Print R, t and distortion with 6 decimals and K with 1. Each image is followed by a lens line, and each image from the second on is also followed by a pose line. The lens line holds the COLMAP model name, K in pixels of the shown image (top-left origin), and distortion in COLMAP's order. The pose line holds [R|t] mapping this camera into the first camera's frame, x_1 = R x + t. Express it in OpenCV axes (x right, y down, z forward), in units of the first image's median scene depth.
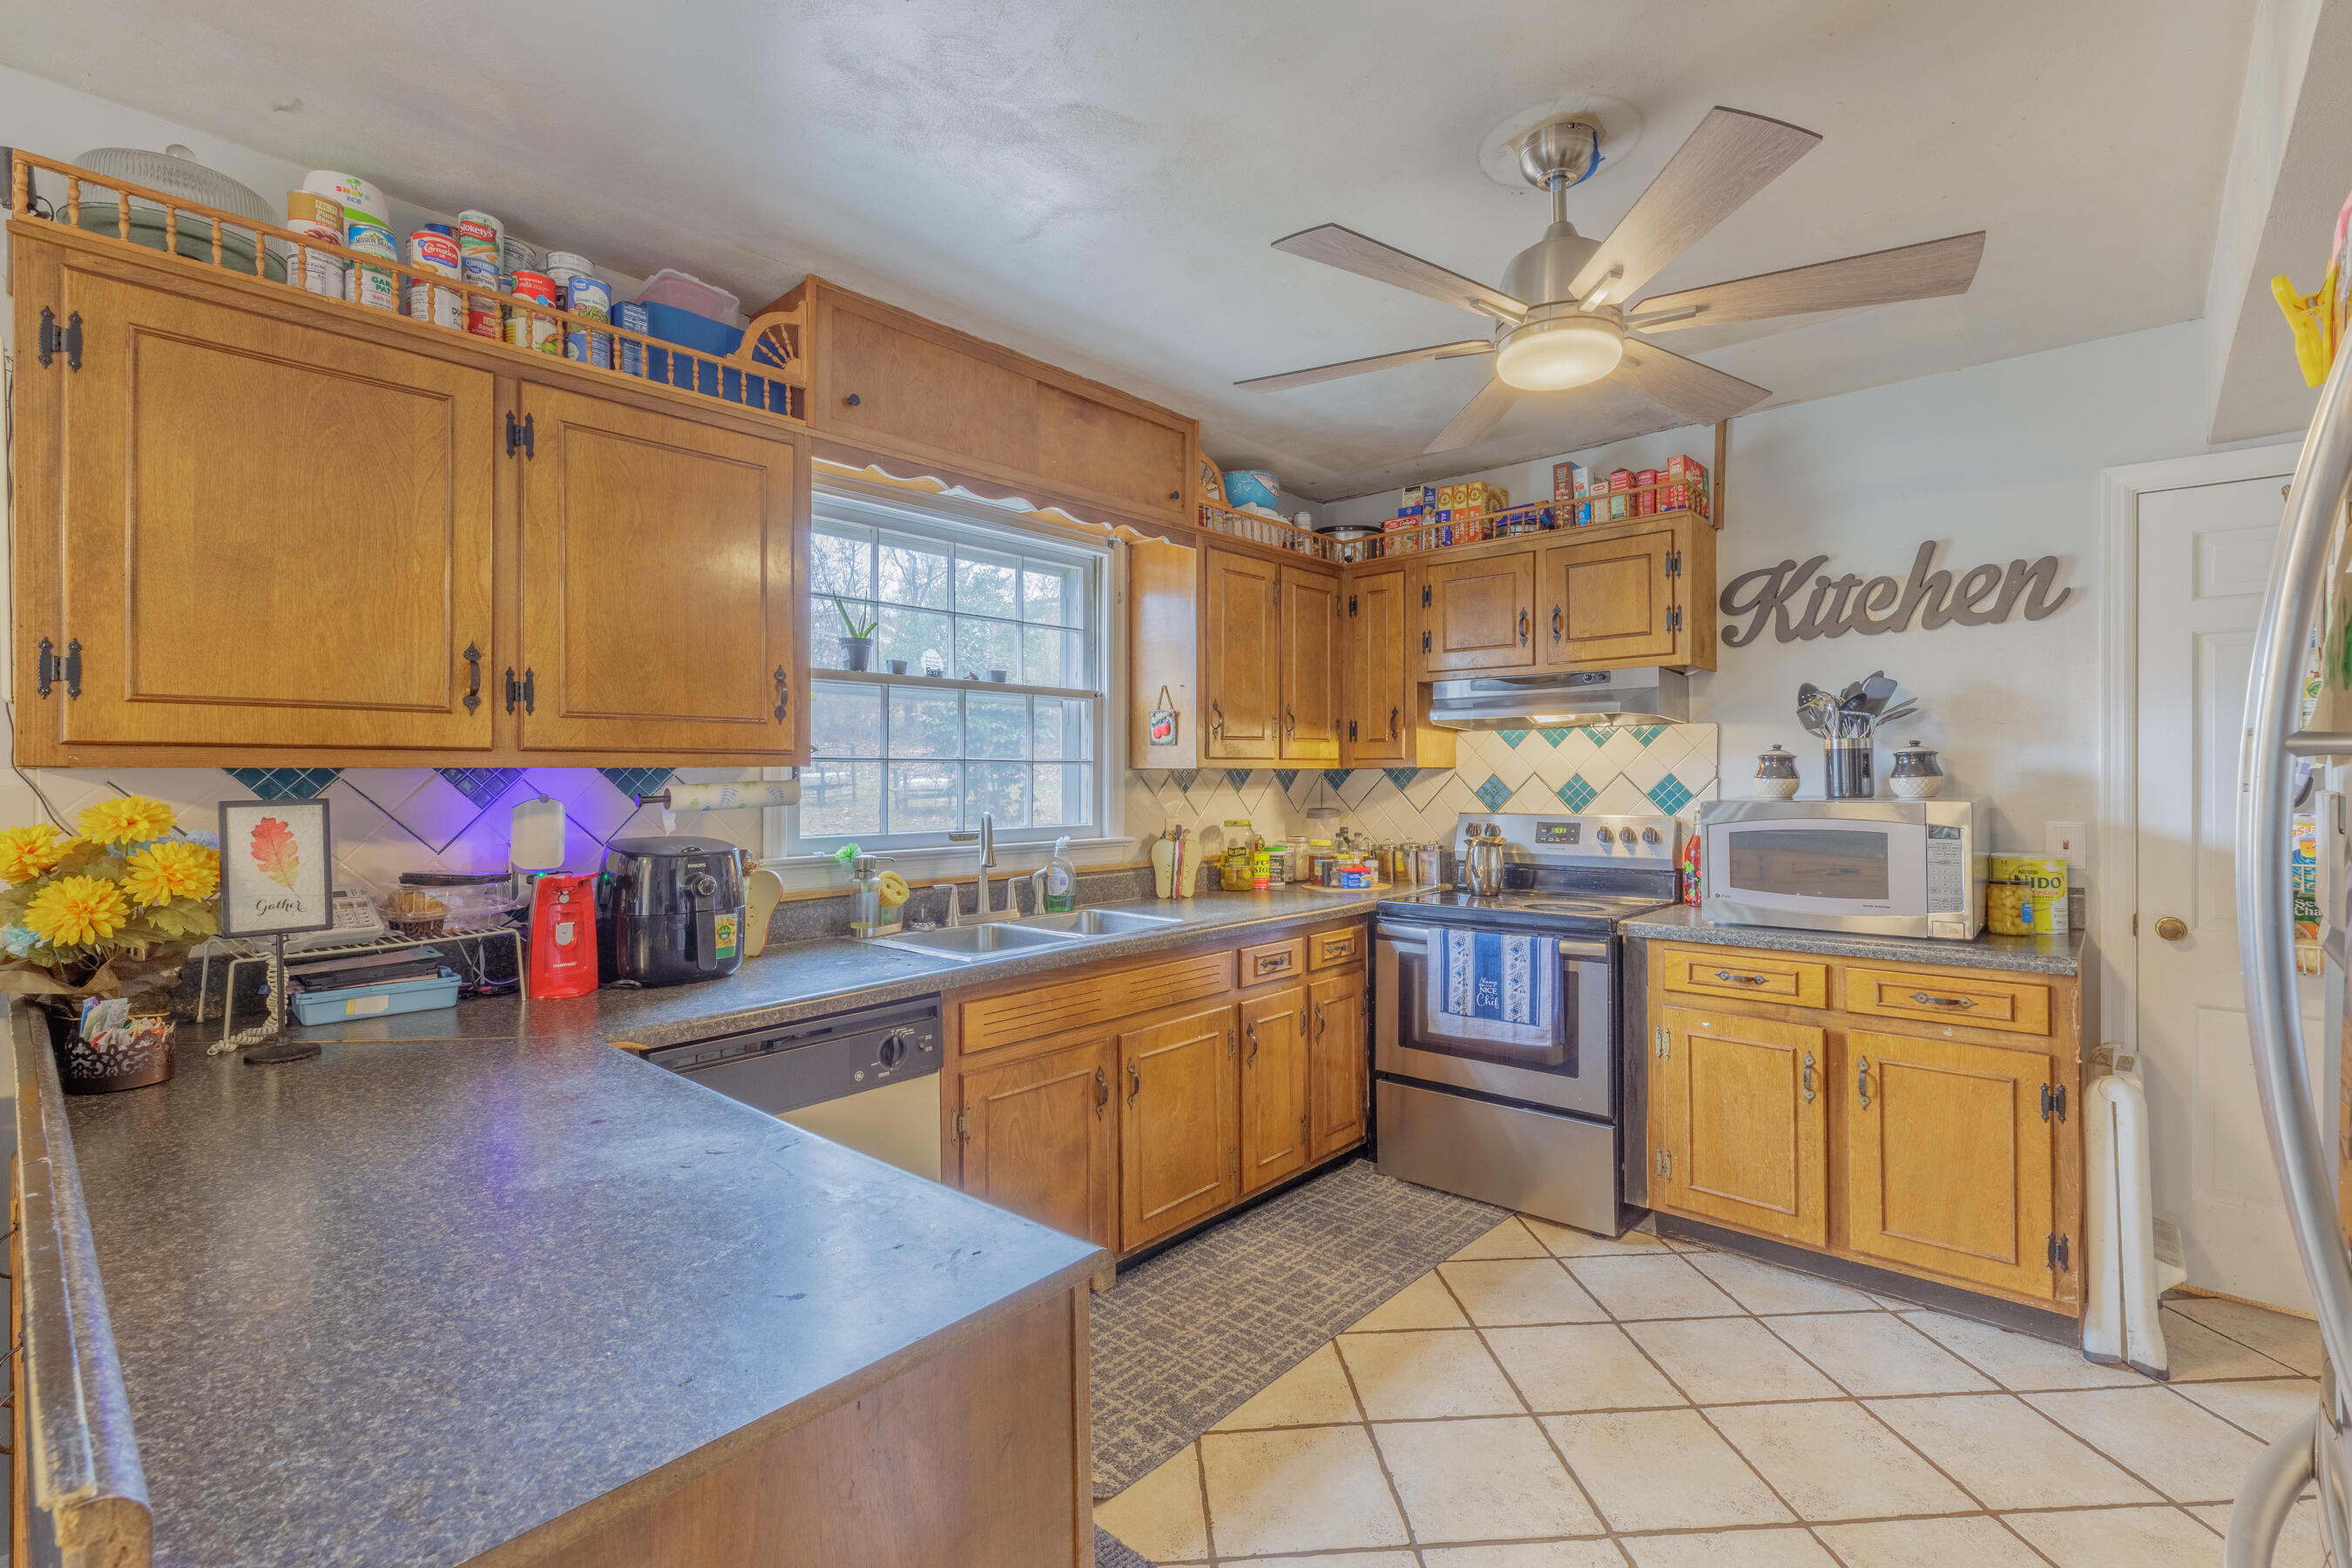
lens RADIAL K [[1041.6, 0, 1230.0], [0, 1041.6, 777.2], [0, 0, 1]] dist [0.000564, -0.000312]
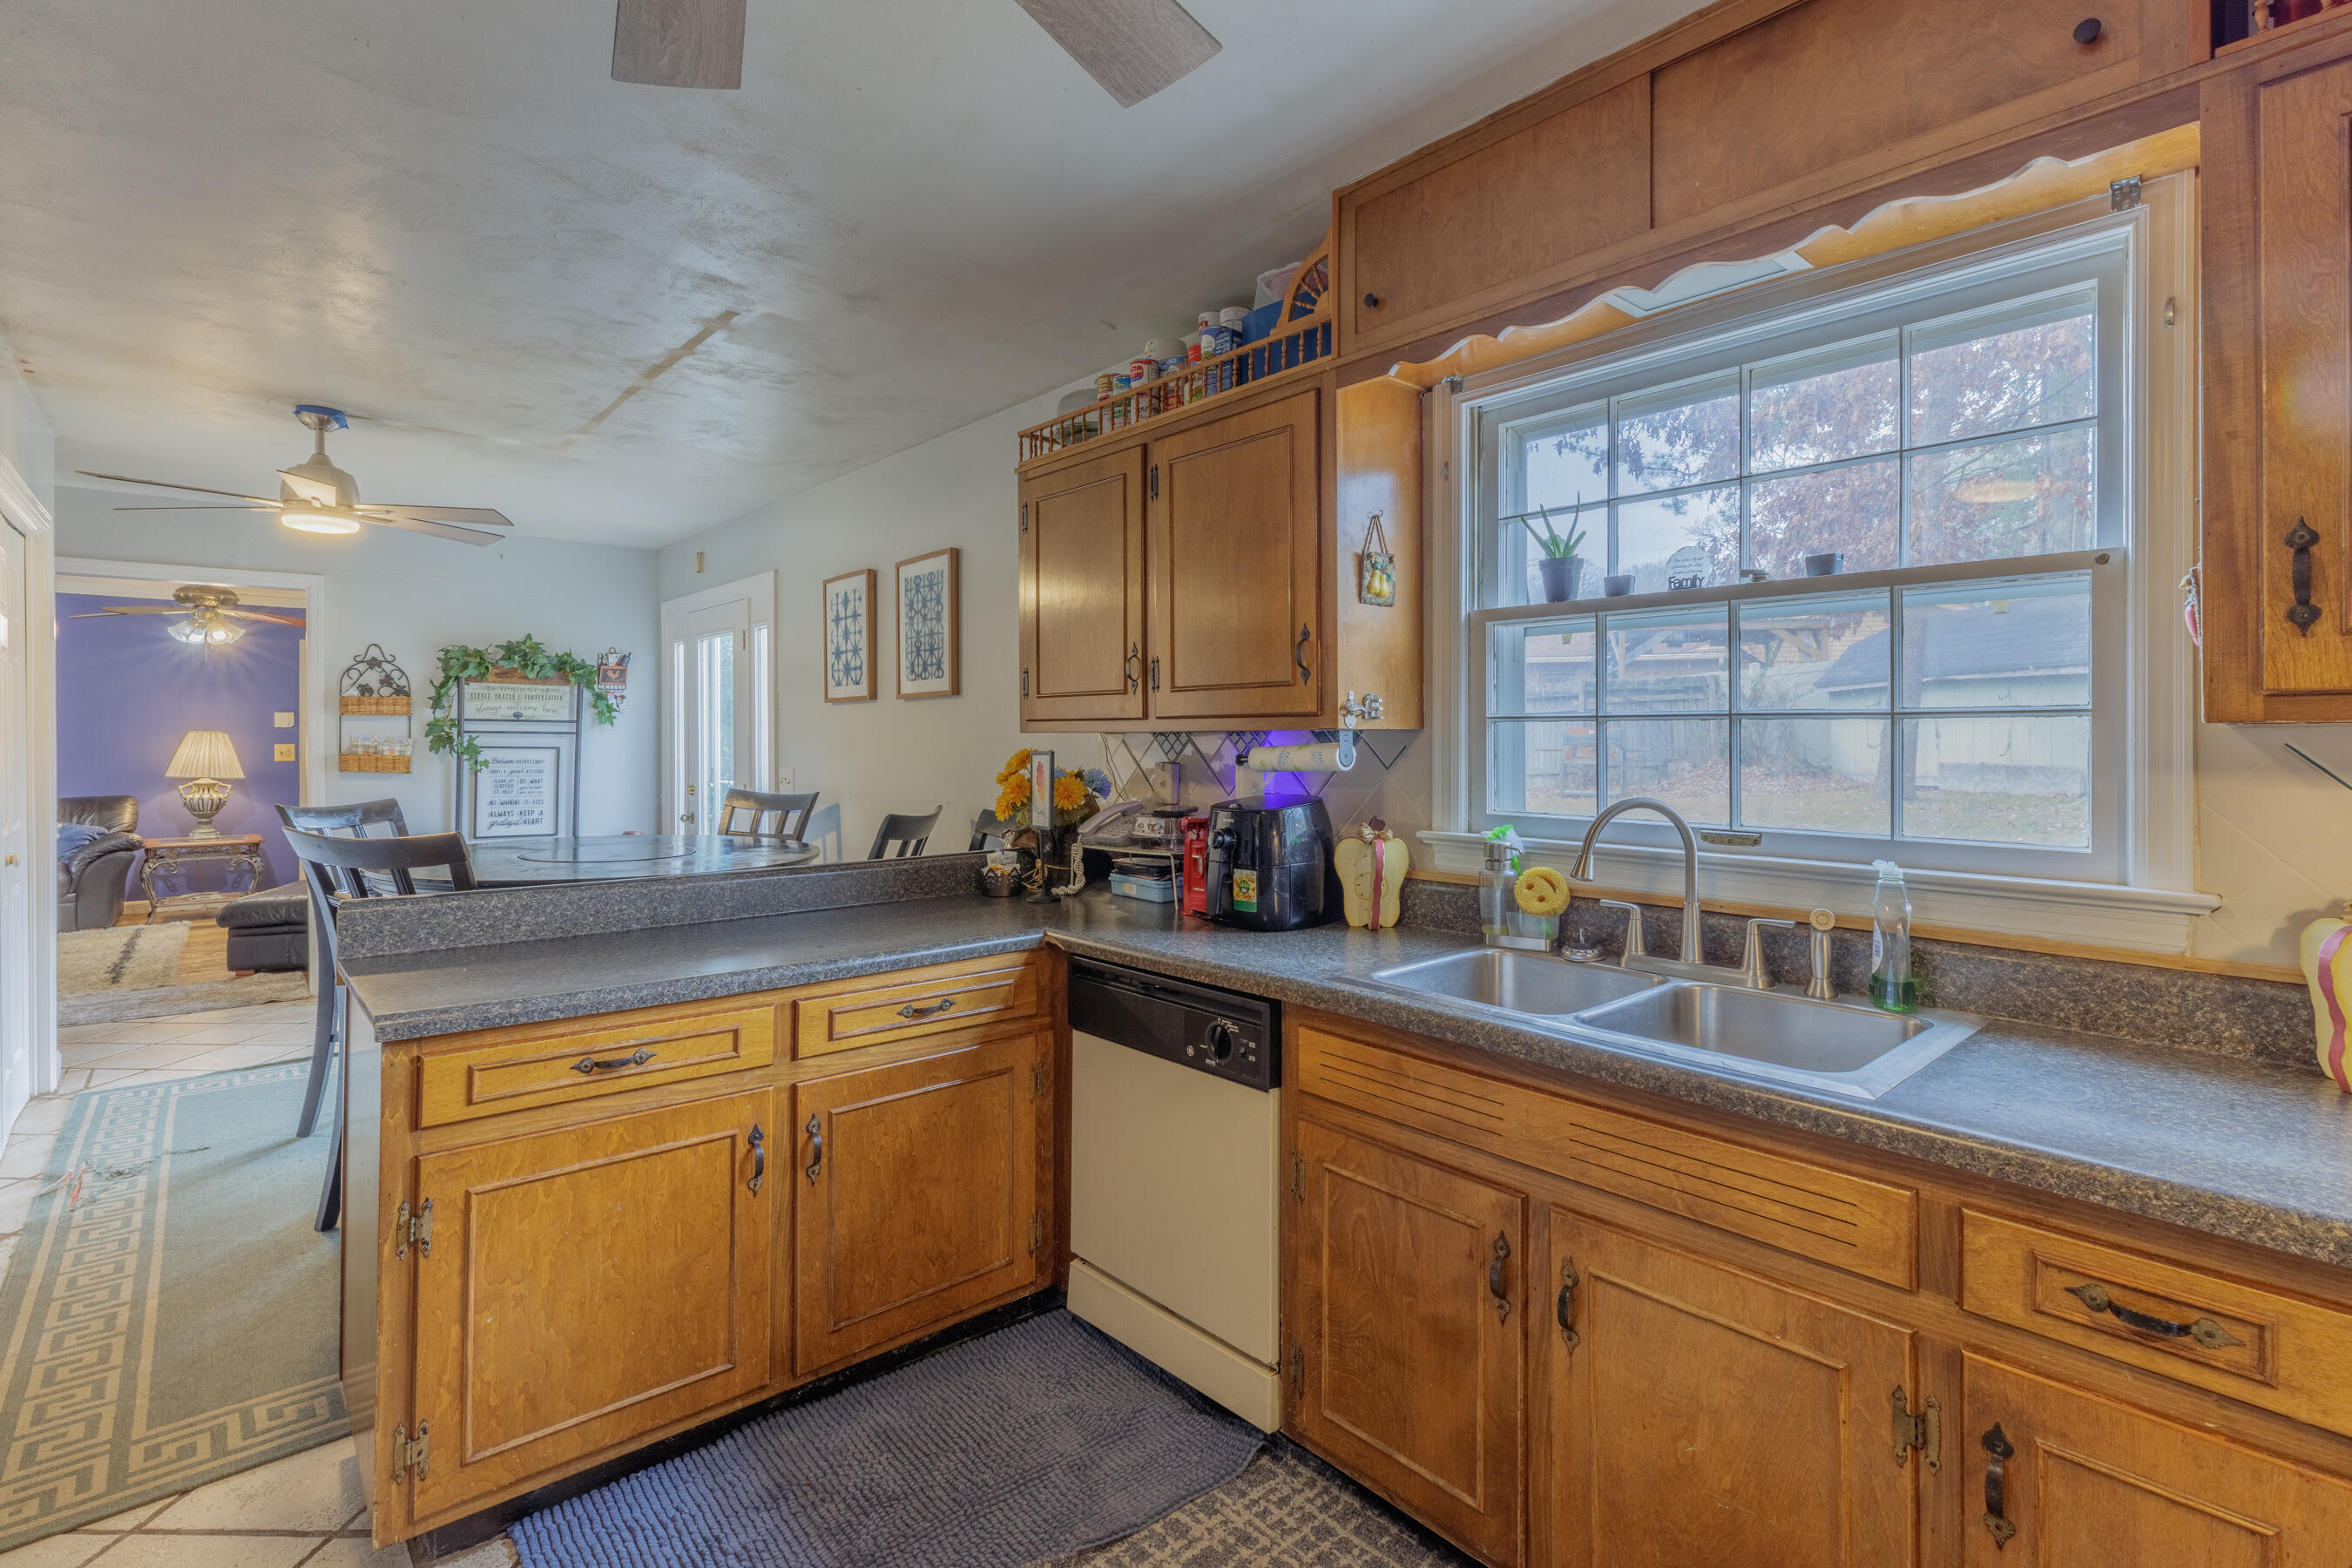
lens RADIAL K [[1104.8, 0, 1171.1], [0, 1104.8, 730.9], [0, 0, 1]] dist [0.000997, 0.000449]
pose [[-0.154552, -0.002392, -0.987982, 0.431974], [-0.002764, 0.999994, -0.001989, -0.004185], [0.987981, 0.002423, -0.154558, 0.751354]]
